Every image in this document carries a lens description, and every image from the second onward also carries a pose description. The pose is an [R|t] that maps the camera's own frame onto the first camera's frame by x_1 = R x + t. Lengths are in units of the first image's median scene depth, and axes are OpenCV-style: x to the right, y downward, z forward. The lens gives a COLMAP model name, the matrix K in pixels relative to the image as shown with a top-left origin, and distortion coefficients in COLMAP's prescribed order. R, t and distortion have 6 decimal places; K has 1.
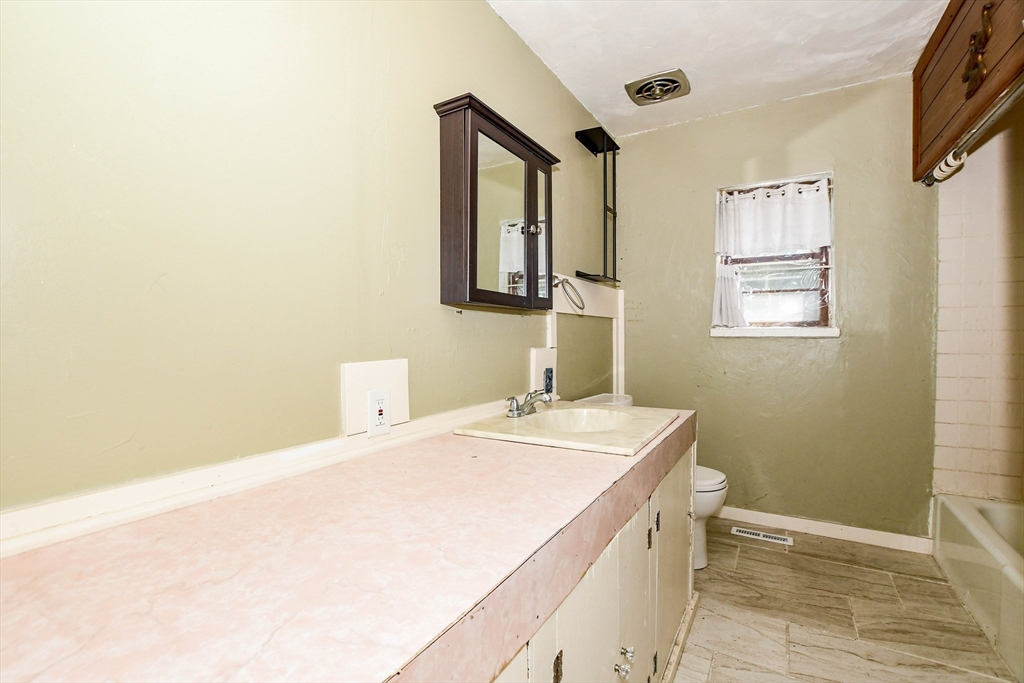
lens RADIAL K [[447.6, 0, 504.5], [0, 447.6, 343.2], [0, 0, 1]] dist [-0.032159, 0.004302]
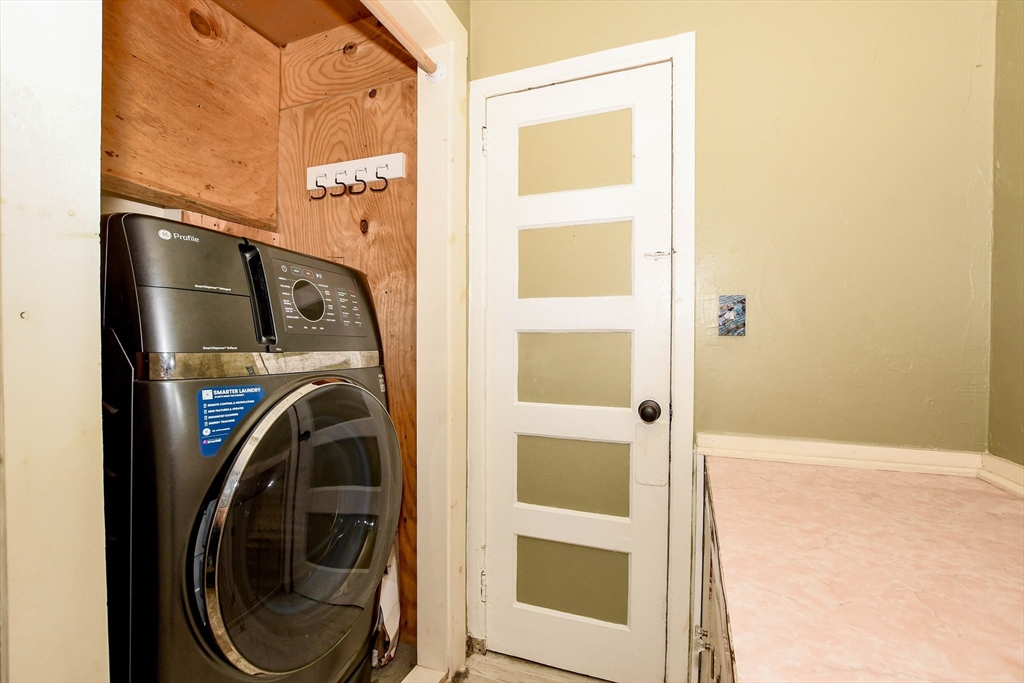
lens RADIAL K [[456.6, 0, 506.5], [0, 456.6, 342.5], [0, 0, 1]] dist [-0.033898, 0.005474]
pose [[-0.983825, -0.004511, -0.179077, 0.696250], [-0.010029, 0.999502, 0.029922, -0.059666], [0.178852, 0.031234, -0.983380, 1.699253]]
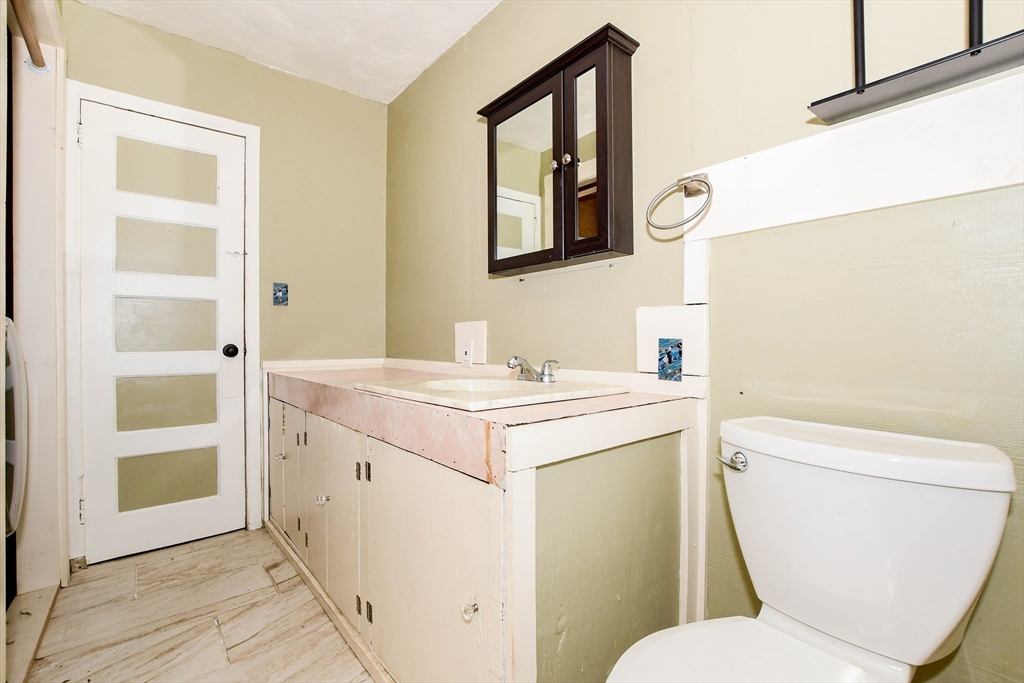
lens RADIAL K [[456.6, 0, 506.5], [0, 456.6, 342.5], [0, 0, 1]] dist [-0.033898, 0.005474]
pose [[-0.313552, 0.001803, -0.949569, 1.951616], [-0.014502, 0.999872, 0.006687, 0.158686], [0.949460, 0.015867, -0.313486, 2.567804]]
